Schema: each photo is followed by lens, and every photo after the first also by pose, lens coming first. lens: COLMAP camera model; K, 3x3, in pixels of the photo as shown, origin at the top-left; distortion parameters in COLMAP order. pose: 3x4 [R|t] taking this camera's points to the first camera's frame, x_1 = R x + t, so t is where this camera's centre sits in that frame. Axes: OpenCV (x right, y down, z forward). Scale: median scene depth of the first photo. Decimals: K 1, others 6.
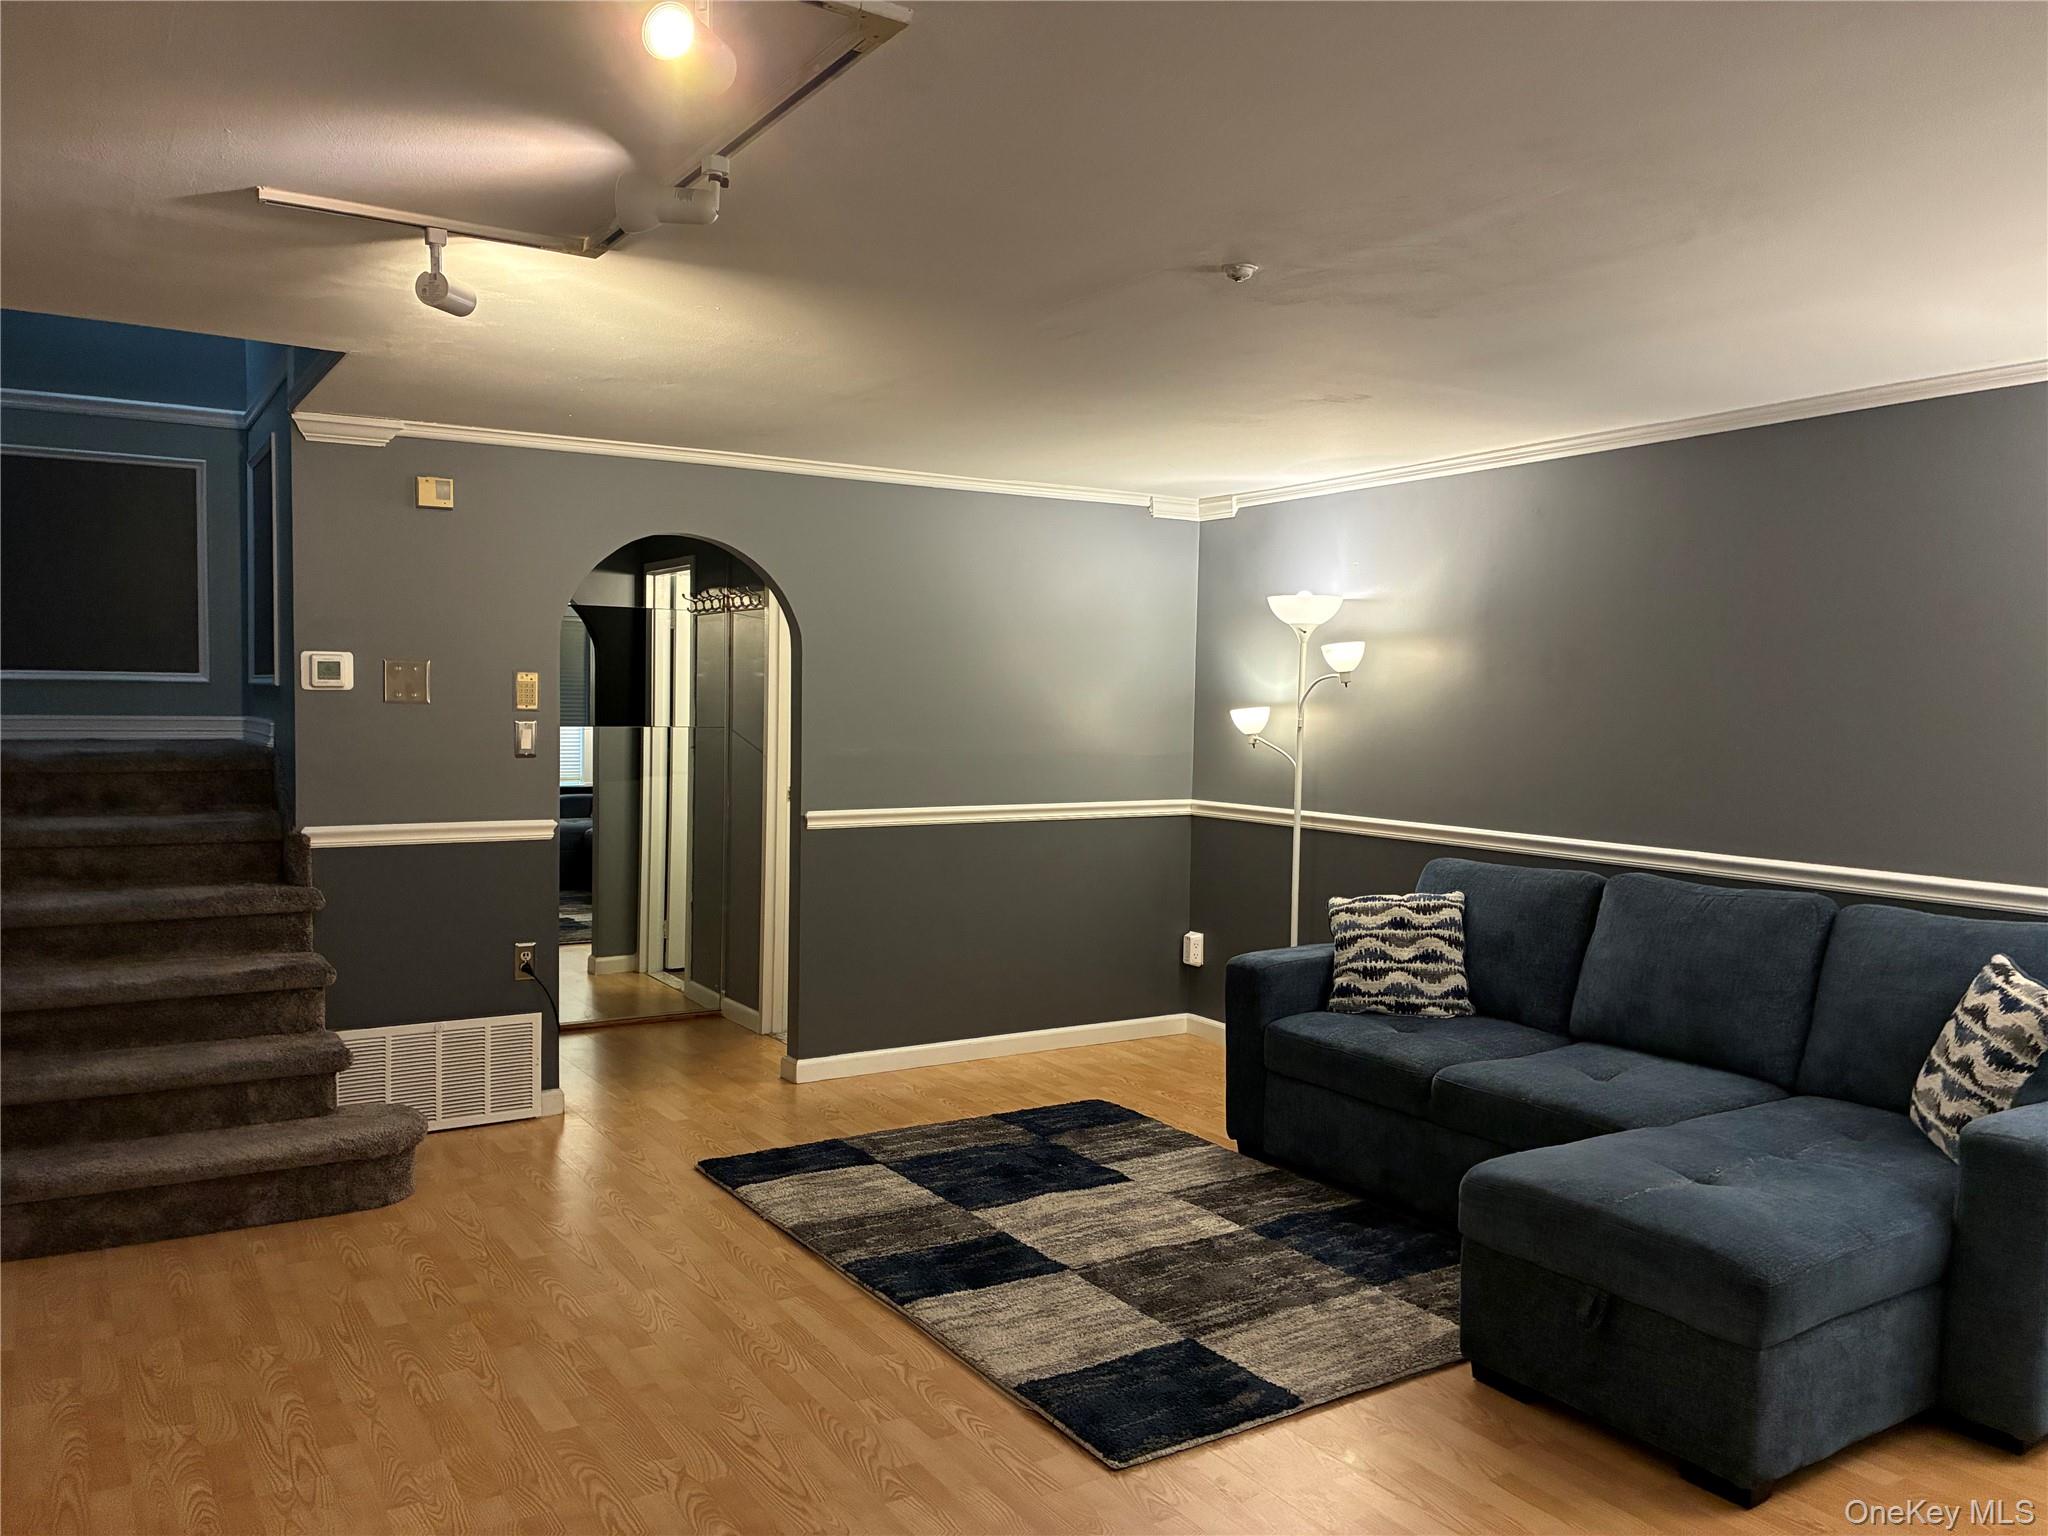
lens RADIAL K [[1551.8, 0, 1030.0], [0, 1551.8, 757.1], [0, 0, 1]] dist [0.036009, -0.033126]
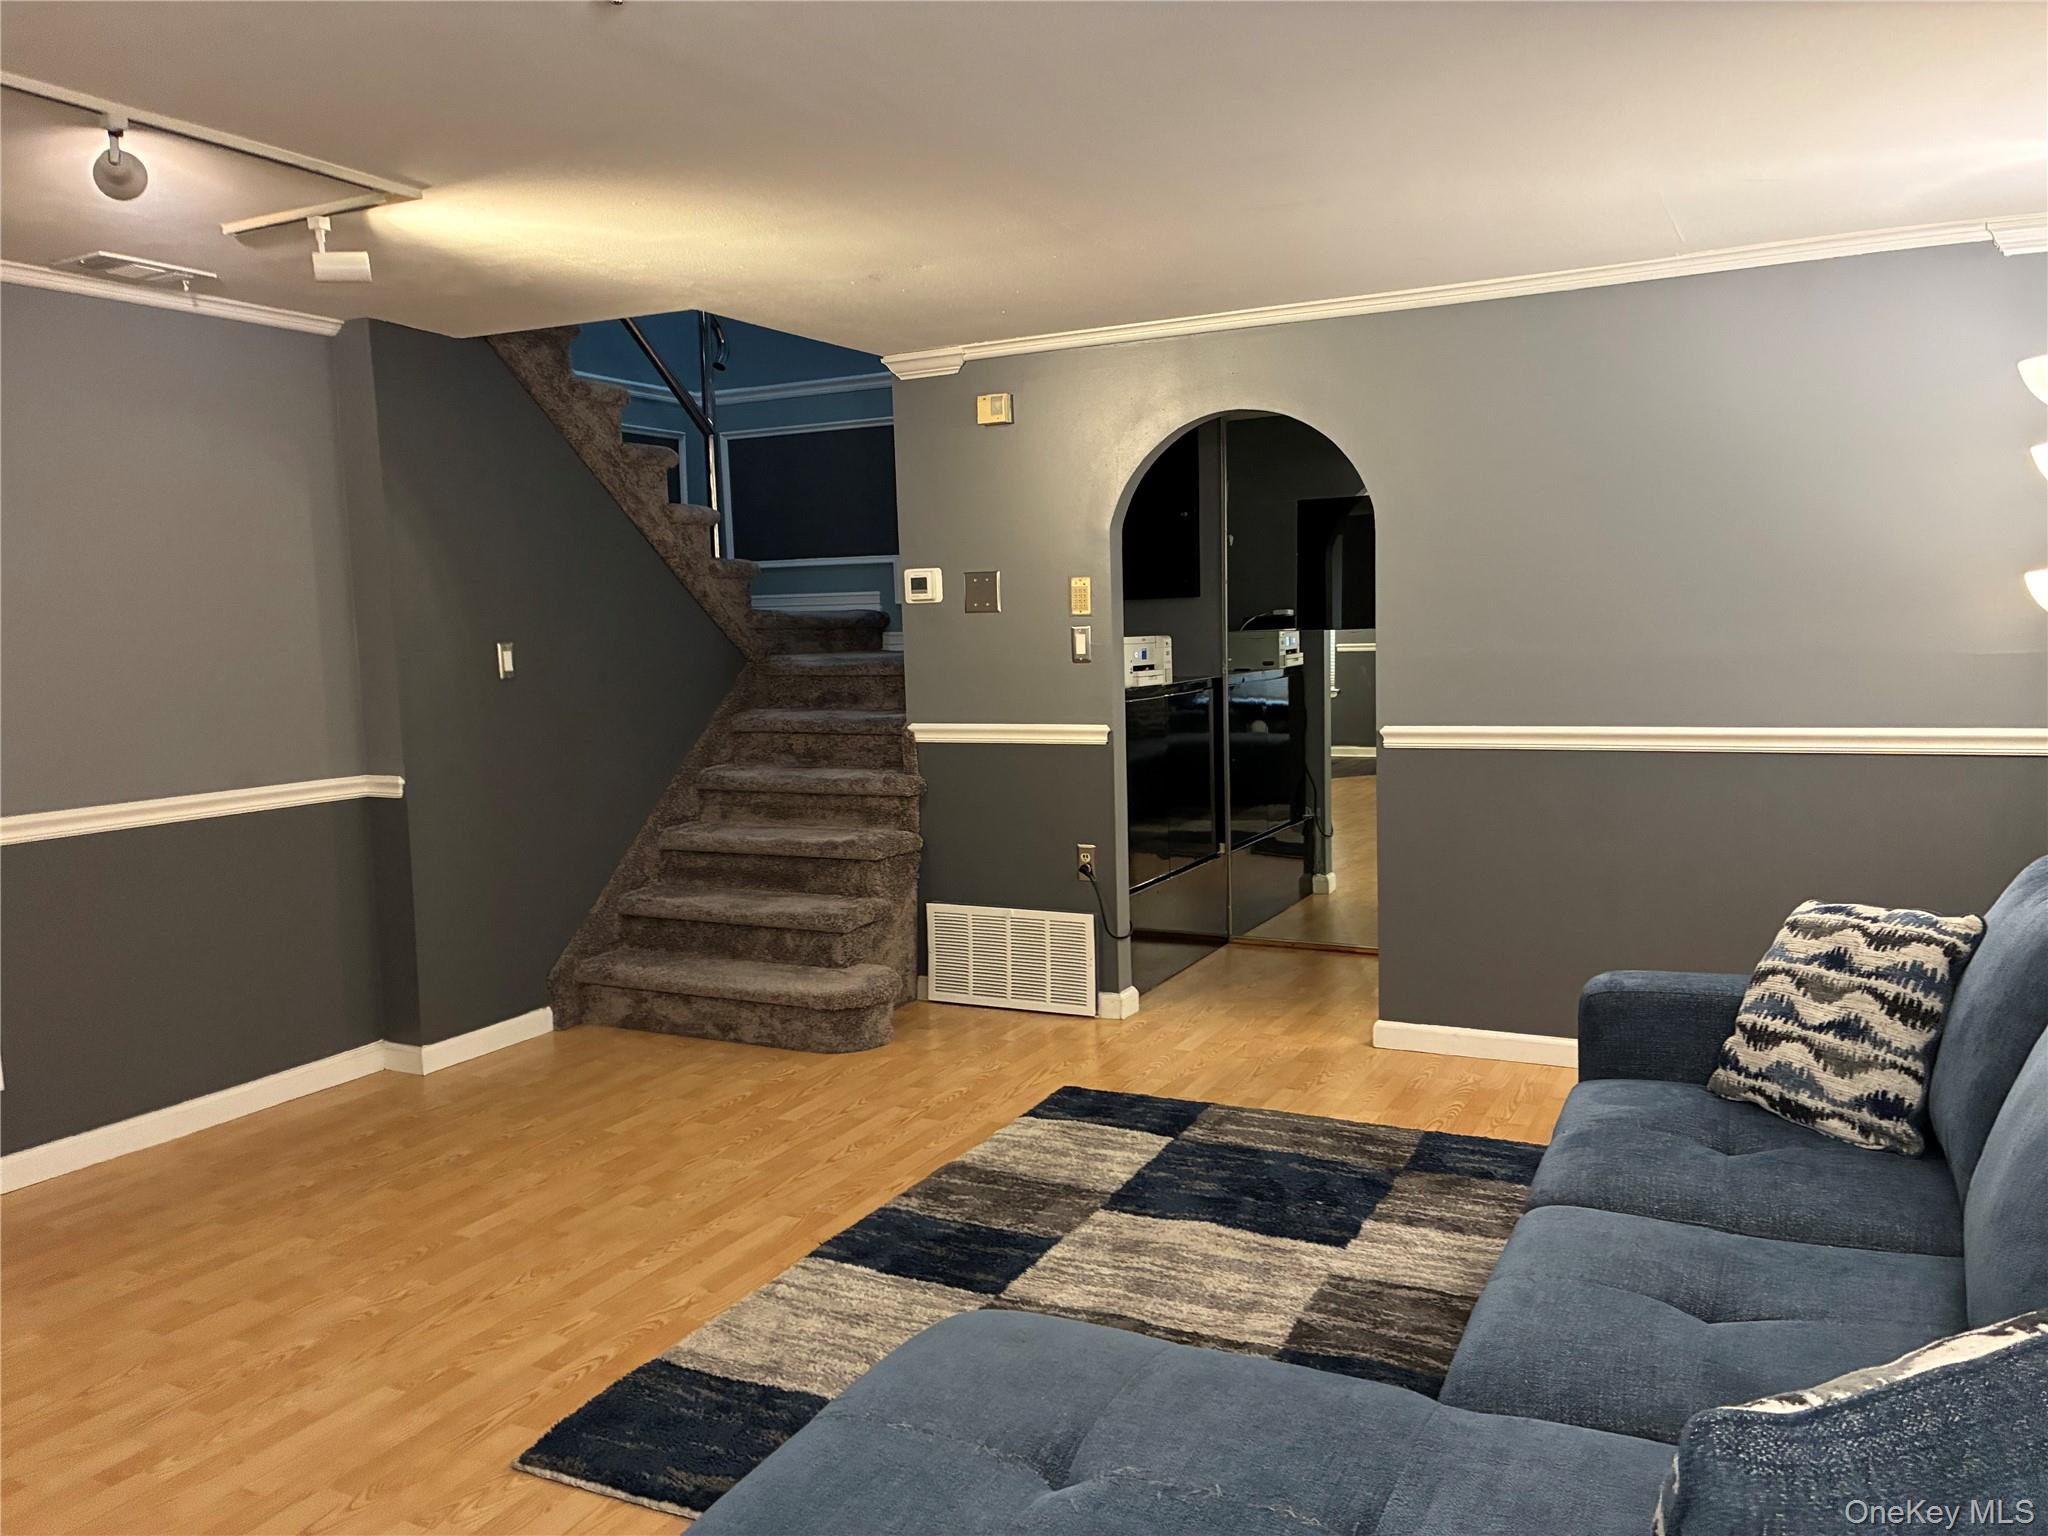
lens RADIAL K [[1551.8, 0, 1029.1], [0, 1551.8, 777.5], [0, 0, 1]] dist [0.036009, -0.033126]
pose [[0.518476, 0.058309, -0.853102, 0.566293], [-0.000290, 0.997684, 0.068015, 0.007217], [0.855092, -0.035017, 0.517292, 0.492235]]
